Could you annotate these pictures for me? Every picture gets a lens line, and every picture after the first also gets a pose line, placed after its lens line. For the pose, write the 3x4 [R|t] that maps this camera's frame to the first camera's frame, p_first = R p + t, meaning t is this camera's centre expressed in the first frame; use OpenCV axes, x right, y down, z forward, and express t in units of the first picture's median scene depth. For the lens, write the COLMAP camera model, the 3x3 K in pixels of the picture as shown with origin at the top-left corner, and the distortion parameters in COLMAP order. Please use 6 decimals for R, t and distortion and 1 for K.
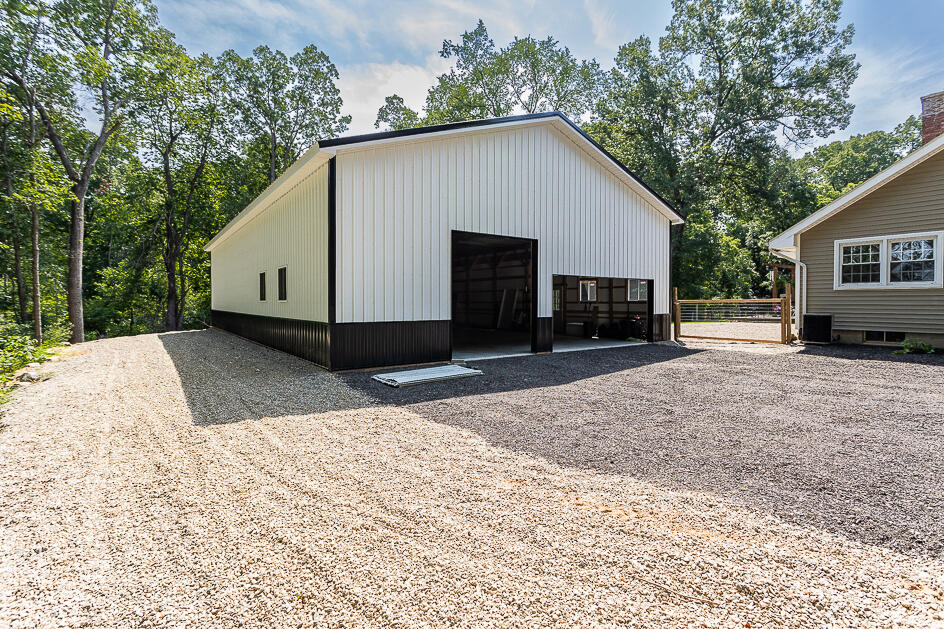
lens RADIAL K [[446.5, 0, 469.7], [0, 446.5, 310.7], [0, 0, 1]] dist [0.000347, 0.000552]
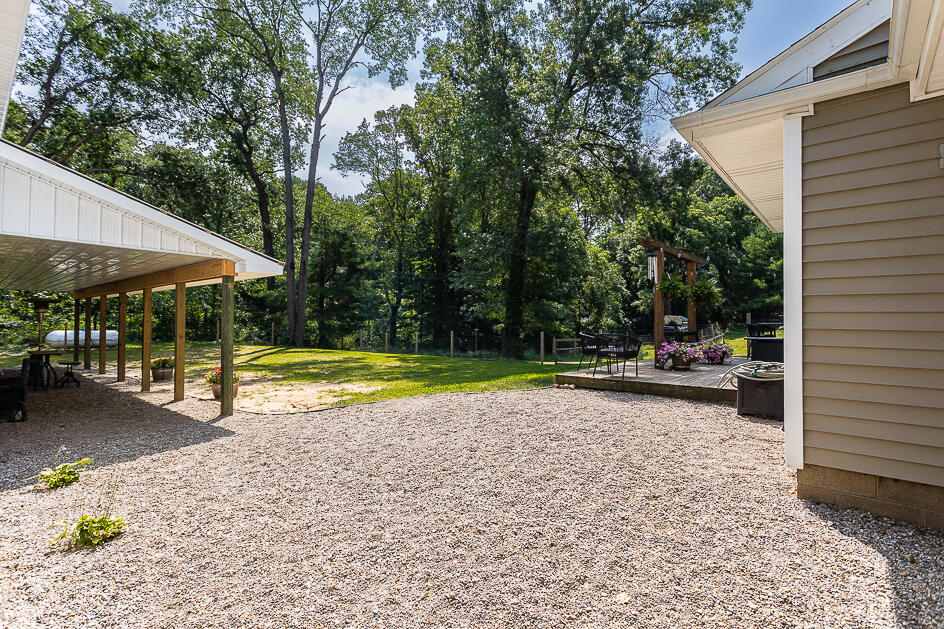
lens RADIAL K [[446.5, 0, 469.7], [0, 446.5, 310.7], [0, 0, 1]] dist [0.000347, 0.000552]
pose [[0.973906, 0.015153, 0.226446, 0.299263], [-0.006884, 0.999282, -0.037262, -0.025018], [-0.226848, 0.034731, 0.973311, 0.457642]]
